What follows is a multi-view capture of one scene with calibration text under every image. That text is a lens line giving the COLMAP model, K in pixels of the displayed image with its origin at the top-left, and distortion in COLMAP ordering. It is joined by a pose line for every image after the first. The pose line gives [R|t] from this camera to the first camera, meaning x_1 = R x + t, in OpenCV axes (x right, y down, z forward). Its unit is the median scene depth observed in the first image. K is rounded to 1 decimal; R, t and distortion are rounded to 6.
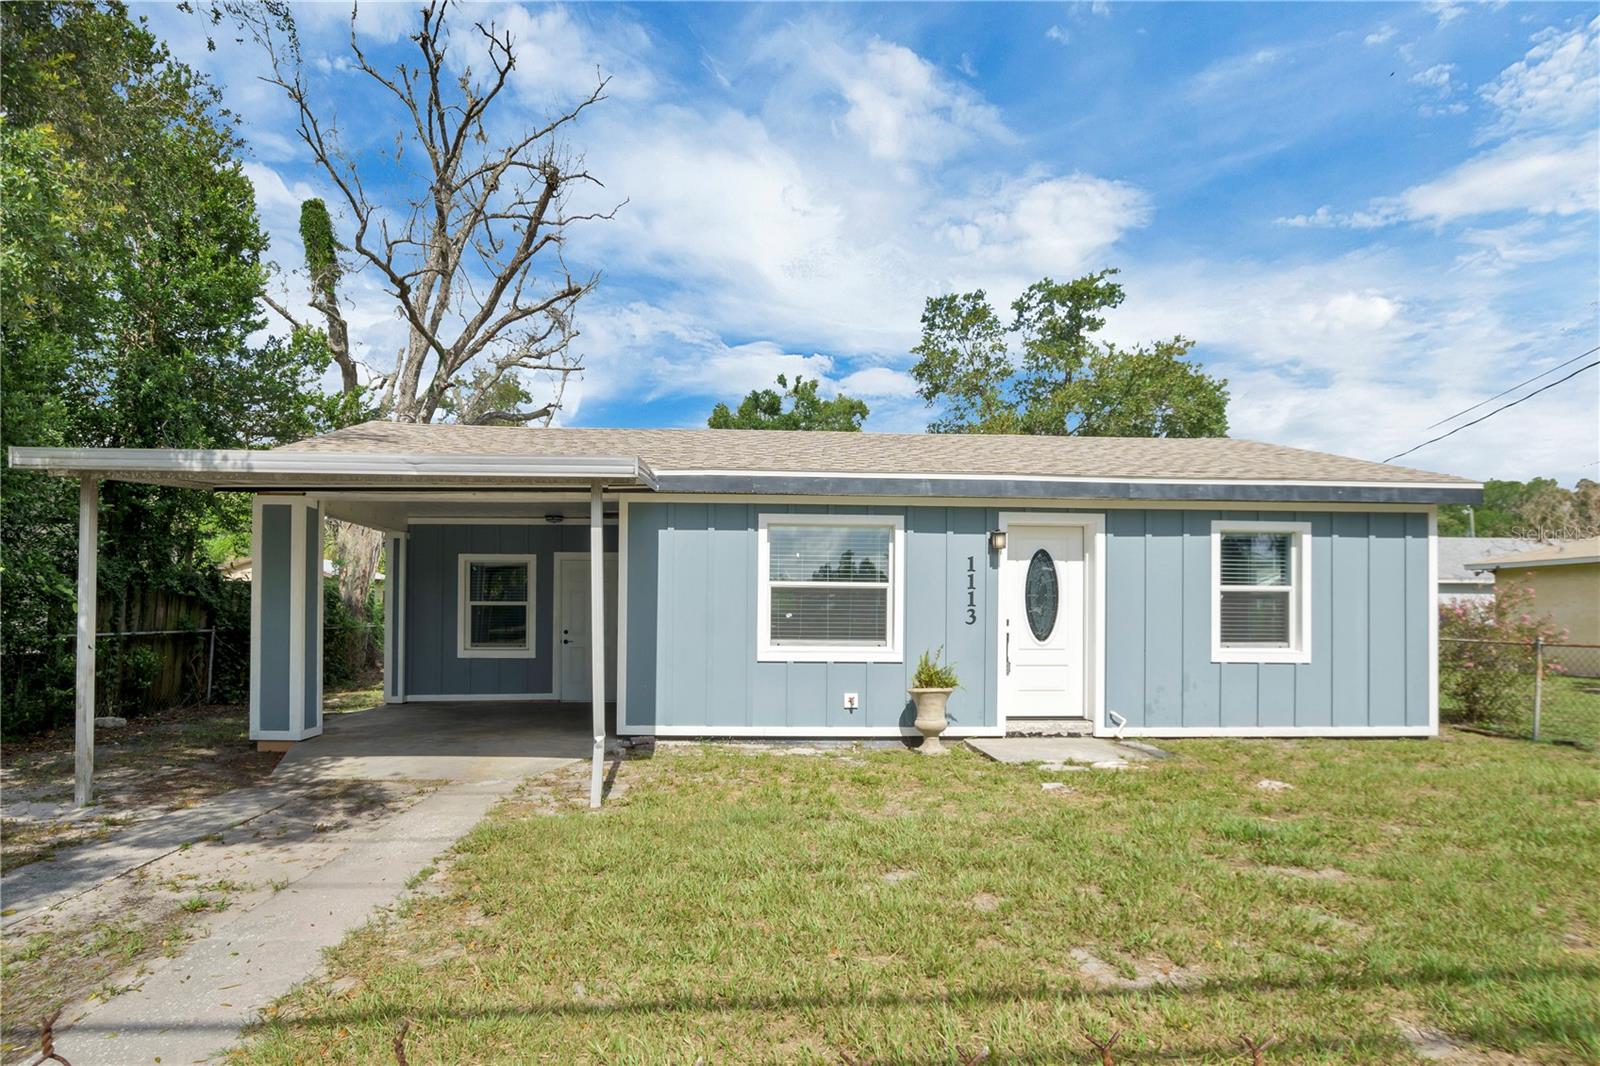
lens RADIAL K [[887.7, 0, 798.8], [0, 887.7, 609.2], [0, 0, 1]] dist [-0.036815, 0.000979]
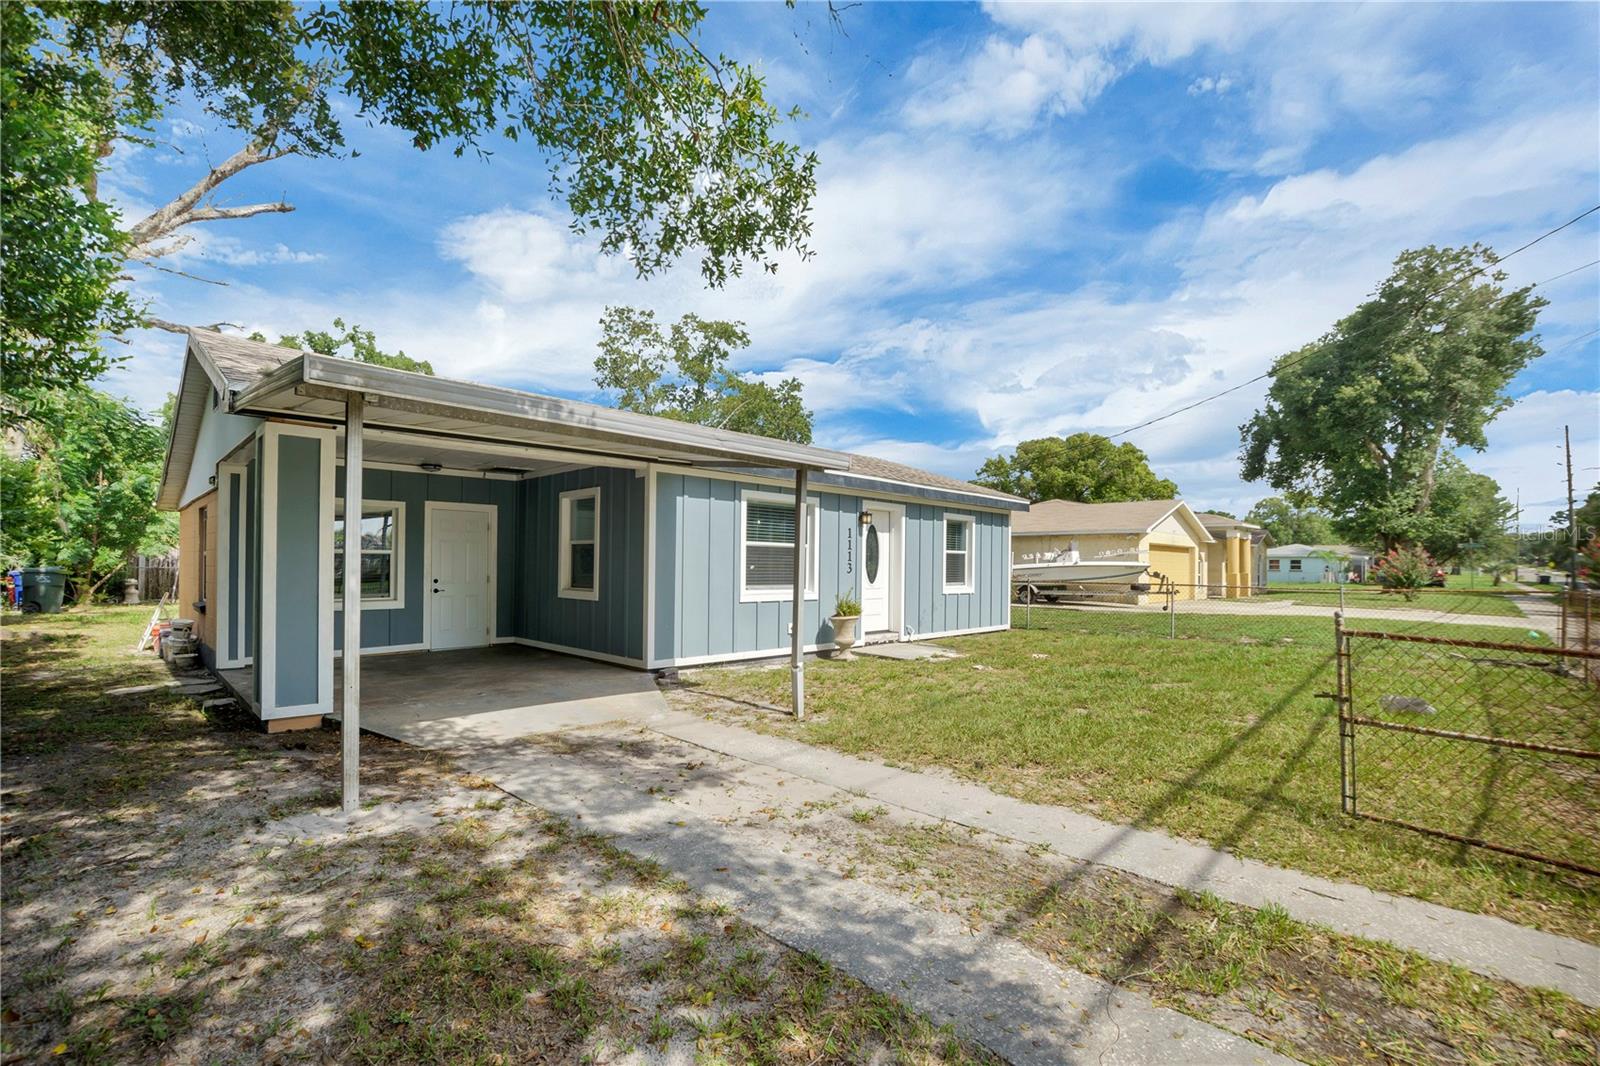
lens RADIAL K [[722.1, 0, 814.3], [0, 722.1, 560.3], [0, 0, 1]] dist [-0.035581, 0.005285]
pose [[0.712665, 0.006130, 0.701478, -0.710892], [-0.012642, 0.999912, 0.004106, -0.008981], [-0.701391, -0.011794, 0.712679, 0.167498]]
